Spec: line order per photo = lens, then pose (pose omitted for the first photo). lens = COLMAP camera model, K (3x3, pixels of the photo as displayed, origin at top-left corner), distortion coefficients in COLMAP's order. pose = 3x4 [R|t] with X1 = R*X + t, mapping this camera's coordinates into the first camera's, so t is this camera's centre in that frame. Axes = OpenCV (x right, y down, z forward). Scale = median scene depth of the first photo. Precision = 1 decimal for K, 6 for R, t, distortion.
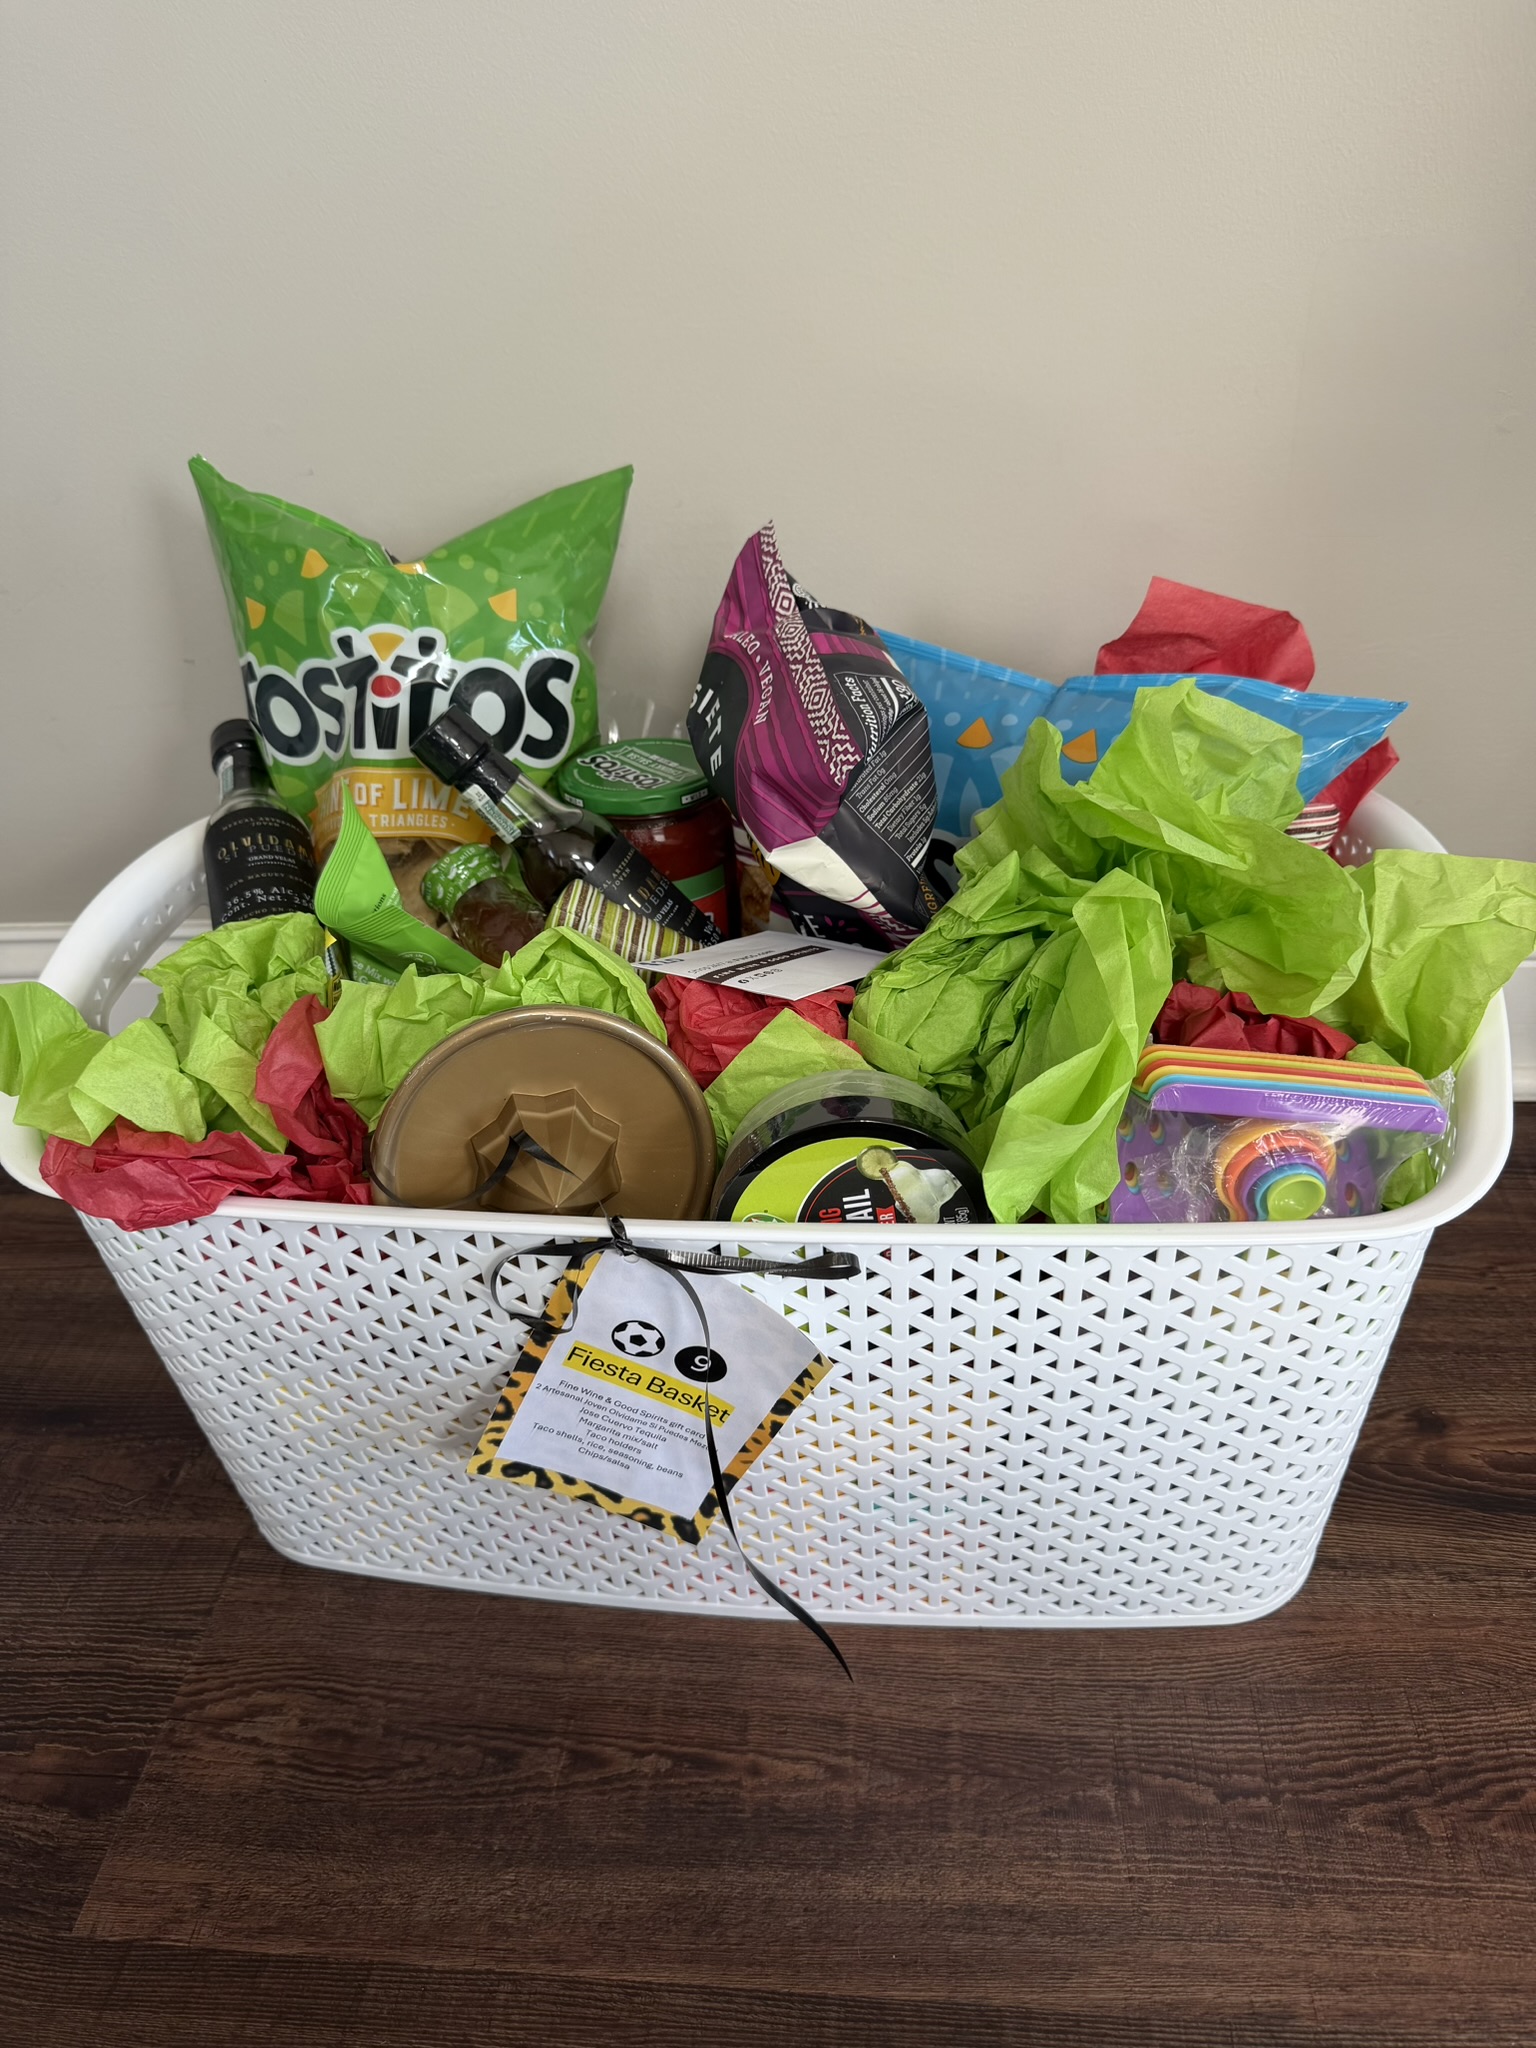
lens RADIAL K [[1435.3, 0, 782.4], [0, 1435.3, 1020.8], [0, 0, 1]] dist [-0.023277, 0.003341]
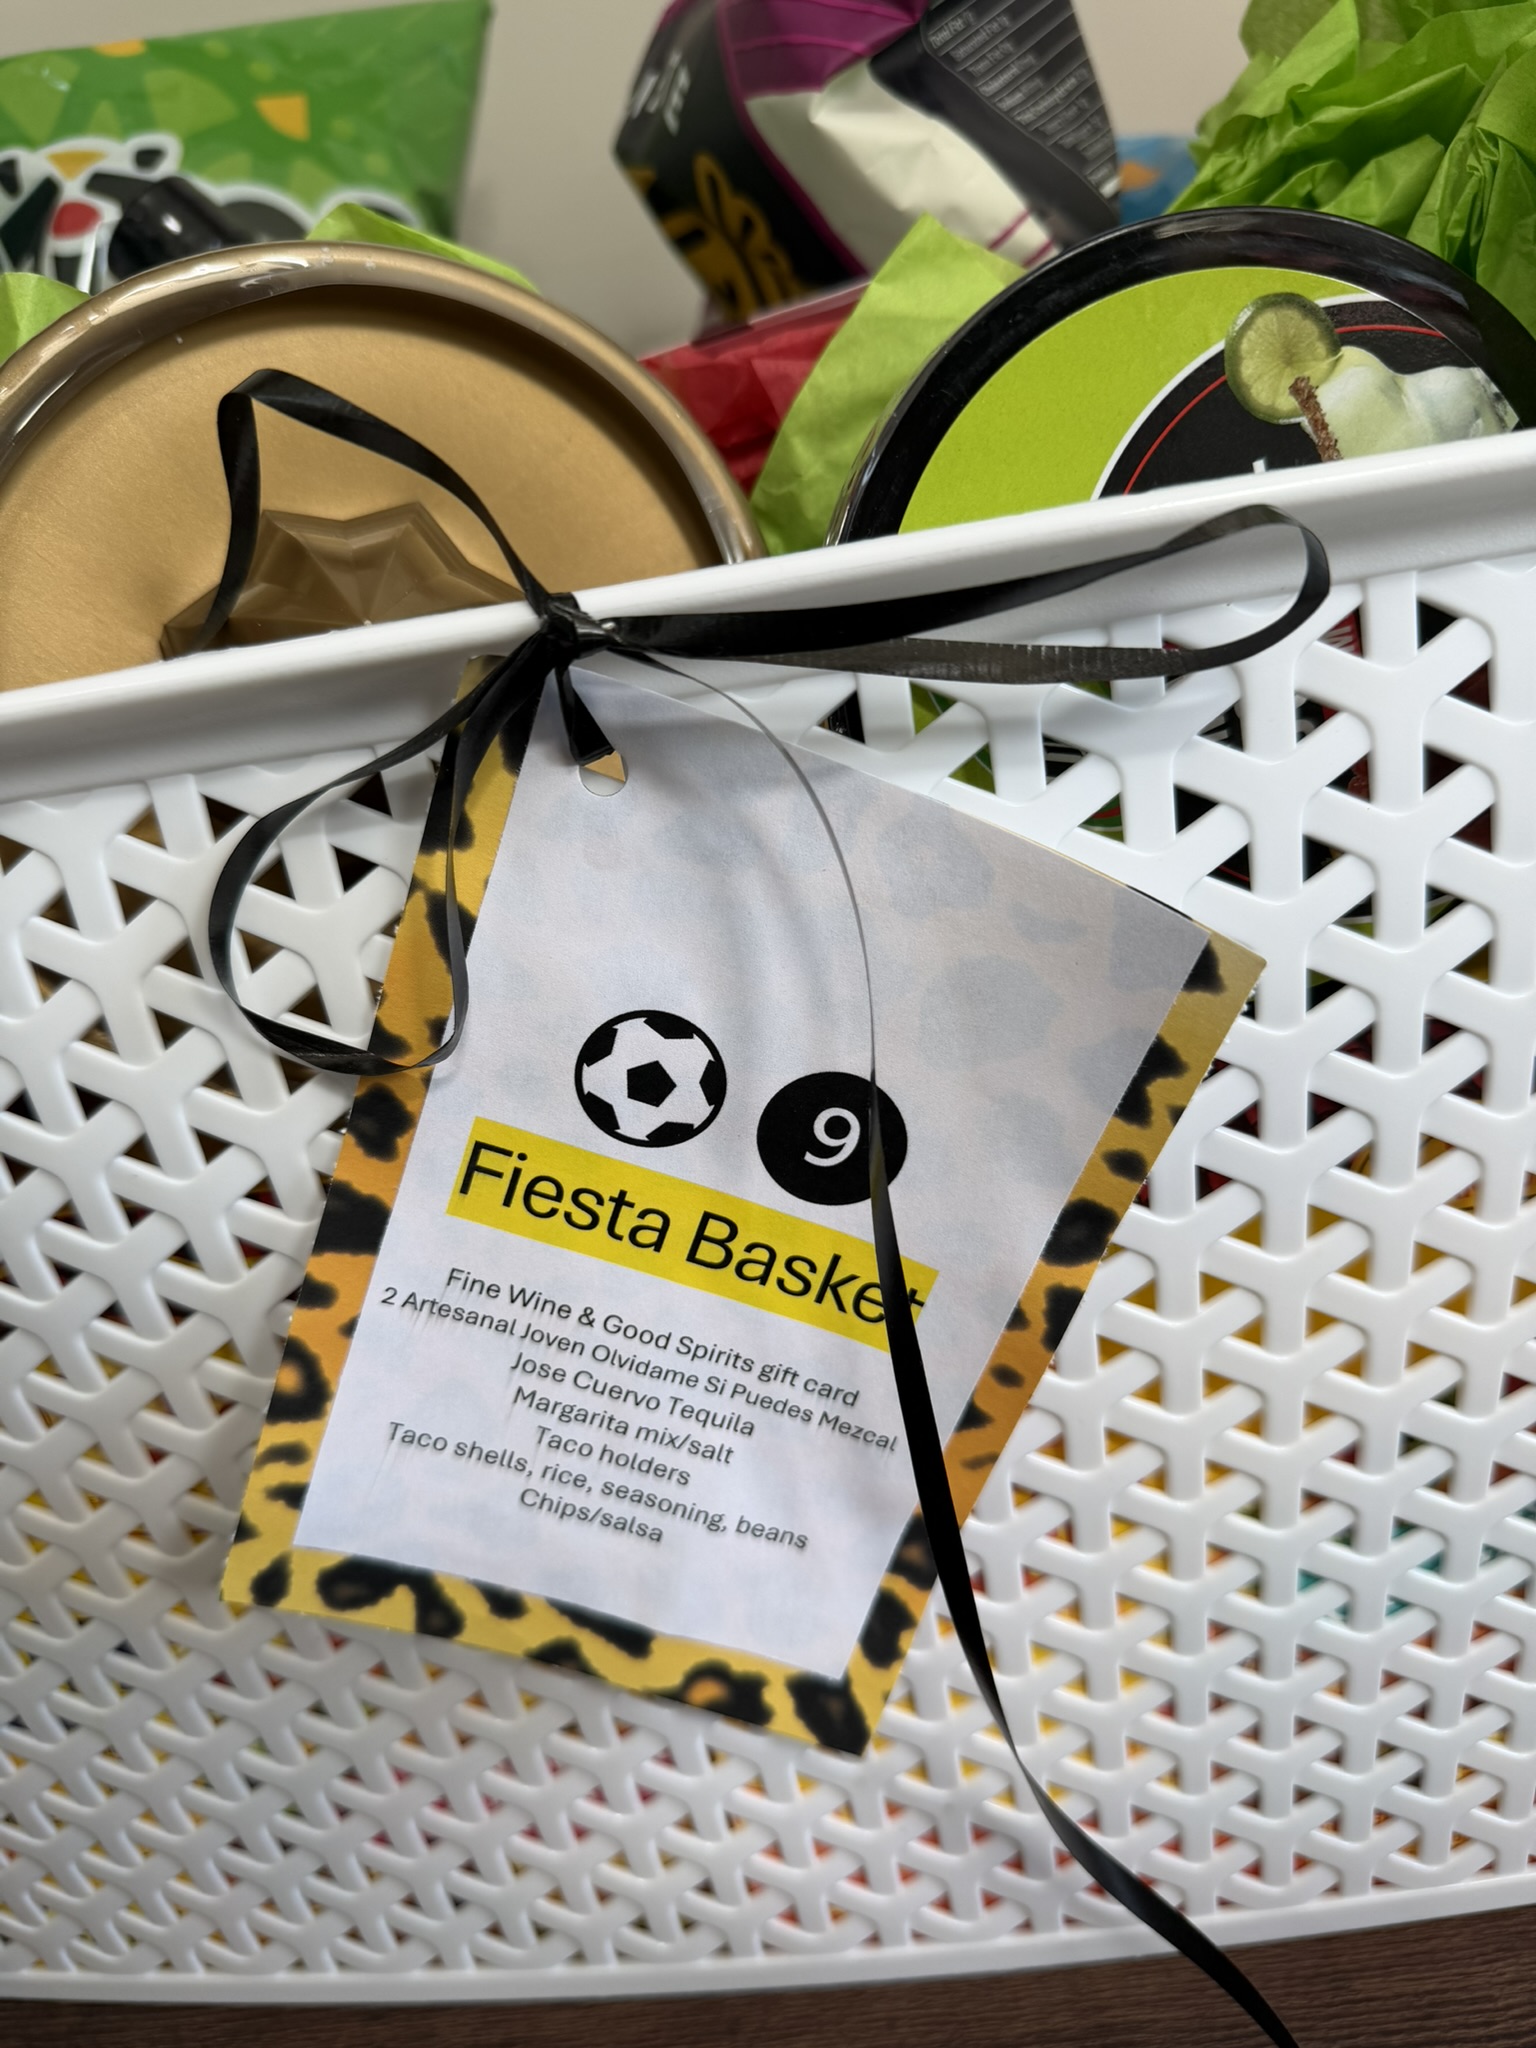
lens RADIAL K [[1452.7, 0, 768.0], [0, 1452.7, 1024.0], [0, 0, 1]] dist [0.031707, -0.077262]
pose [[0.991762, -0.122536, 0.037329, -0.079740], [0.127880, 0.964037, -0.232981, 0.283474], [-0.007438, 0.235835, 0.971765, 0.618740]]
